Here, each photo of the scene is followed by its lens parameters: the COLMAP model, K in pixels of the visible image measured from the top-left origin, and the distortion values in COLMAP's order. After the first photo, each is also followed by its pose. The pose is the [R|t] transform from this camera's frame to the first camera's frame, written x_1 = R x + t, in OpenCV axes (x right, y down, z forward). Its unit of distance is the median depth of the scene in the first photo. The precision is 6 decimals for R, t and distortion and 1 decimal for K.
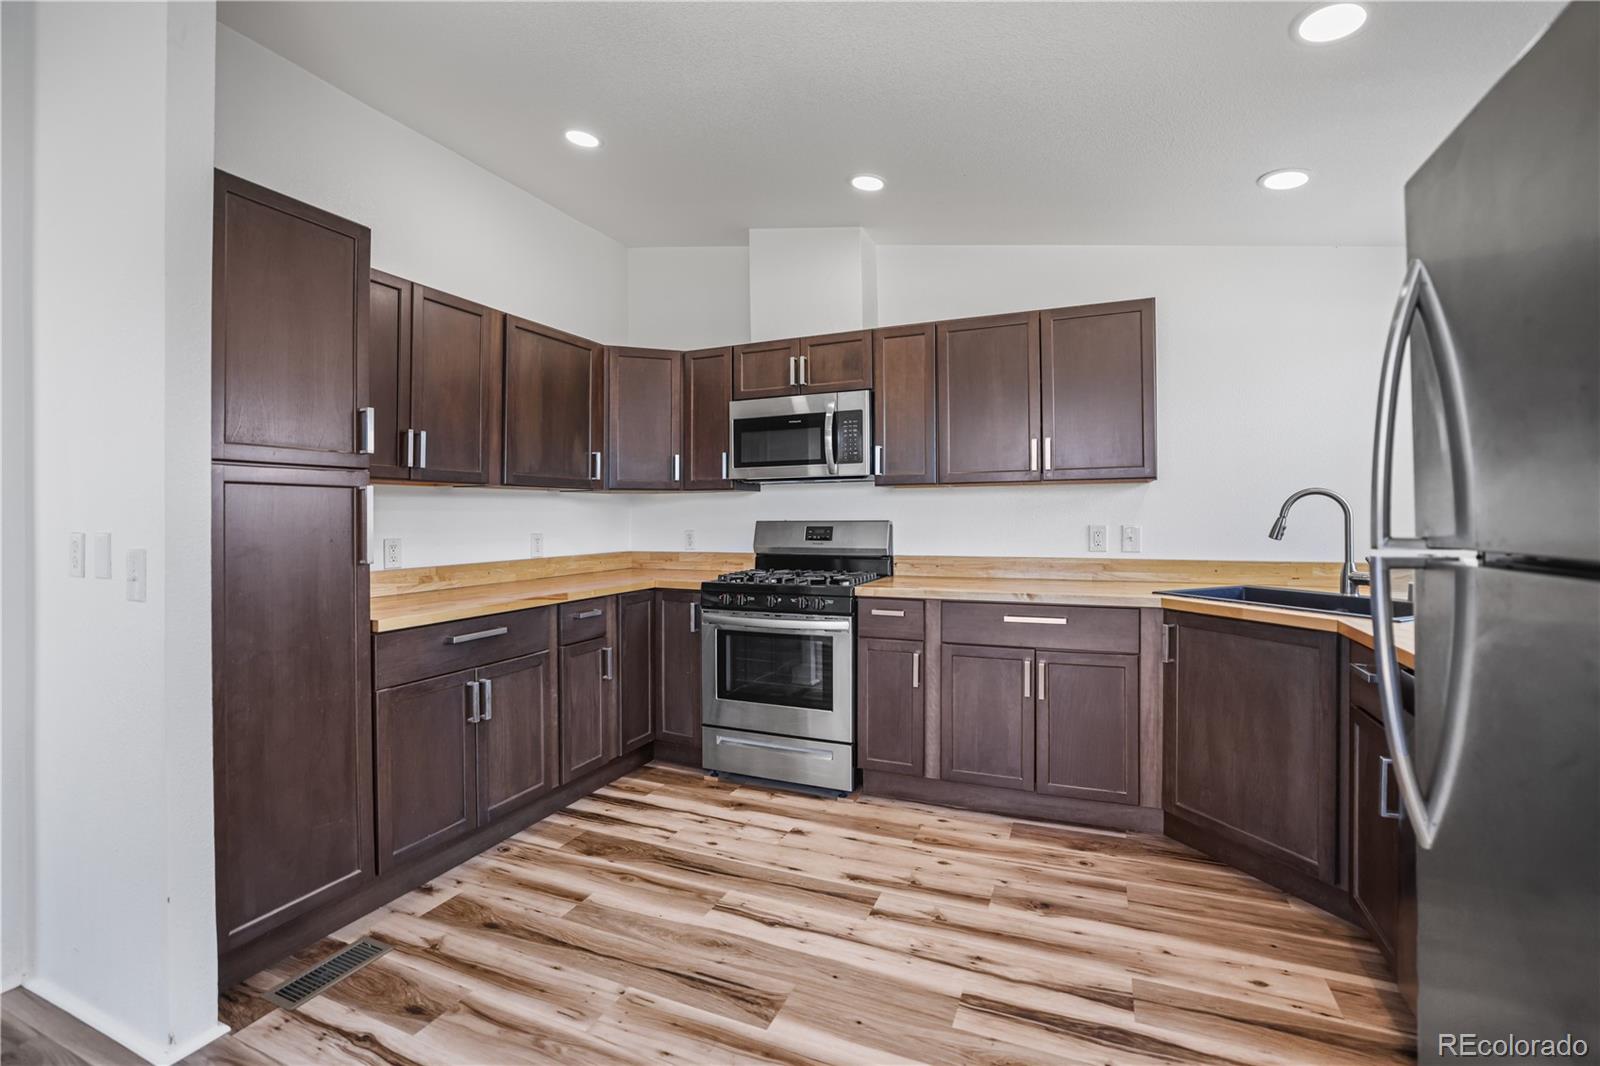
lens RADIAL K [[695.8, 0, 791.3], [0, 695.8, 516.8], [0, 0, 1]] dist [-0.014915, 0.001483]
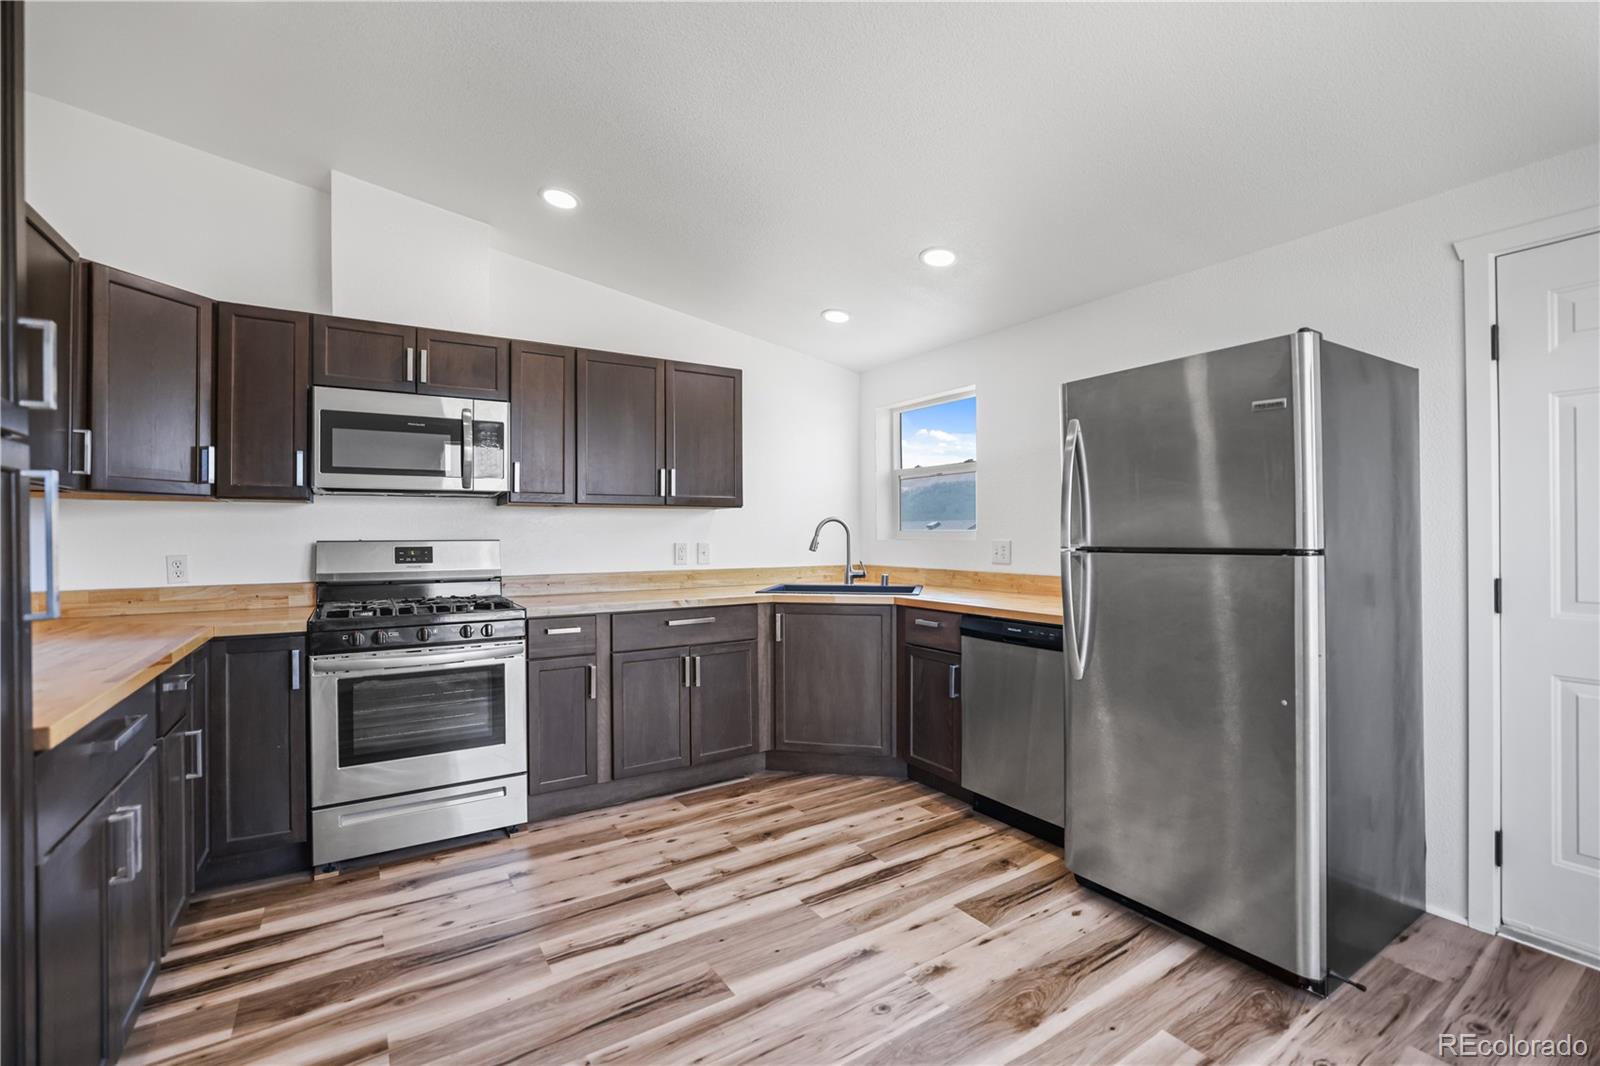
lens RADIAL K [[695.8, 0, 789.6], [0, 695.8, 532.1], [0, 0, 1]] dist [-0.014915, 0.001483]
pose [[0.567900, 0.005709, 0.823077, -0.547732], [-0.000200, 0.999977, -0.006797, 0.001964], [-0.823097, 0.003695, 0.567888, 0.175763]]
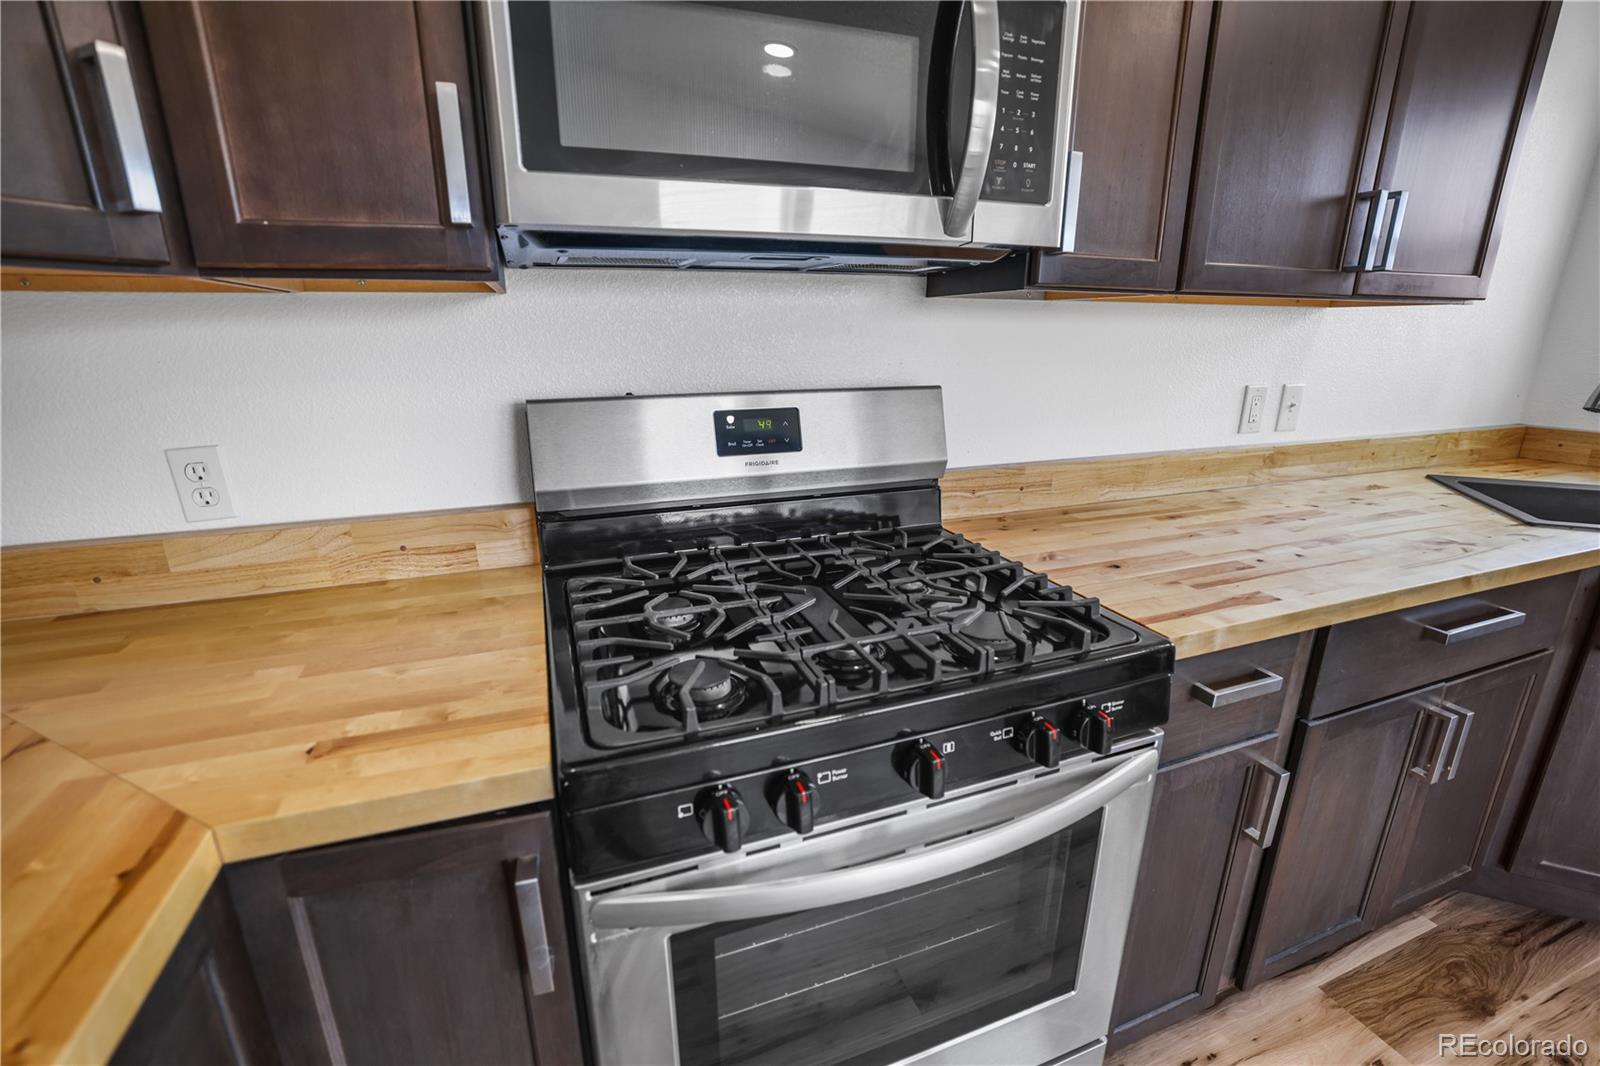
lens RADIAL K [[695.8, 0, 803.5], [0, 695.8, 532.7], [0, 0, 1]] dist [-0.014915, 0.001483]
pose [[0.719905, -0.192907, 0.666726, -0.239705], [-0.003800, 0.959490, 0.281717, -0.031309], [-0.694062, -0.205344, 0.690009, 1.009474]]
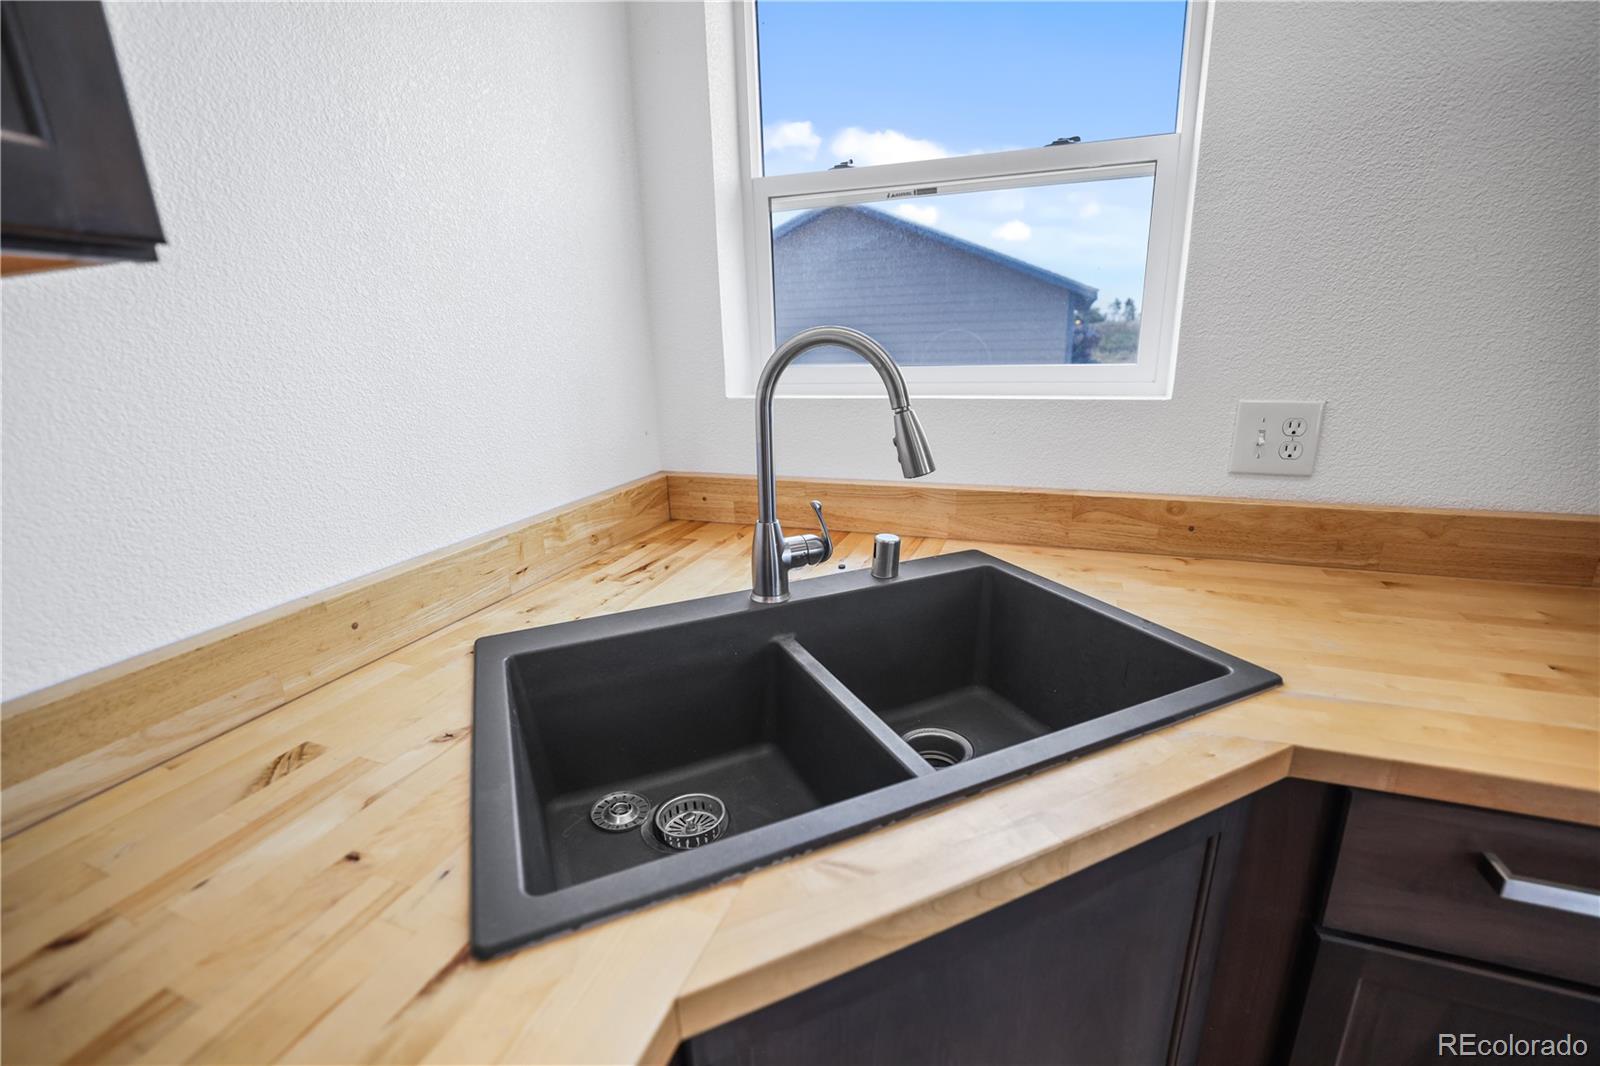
lens RADIAL K [[695.8, 0, 803.1], [0, 695.8, 532.3], [0, 0, 1]] dist [-0.014915, 0.001483]
pose [[-0.034765, -0.273032, 0.961377, 0.362736], [0.020027, 0.961575, 0.273812, -0.038281], [-0.999195, 0.028773, -0.027961, 0.906288]]
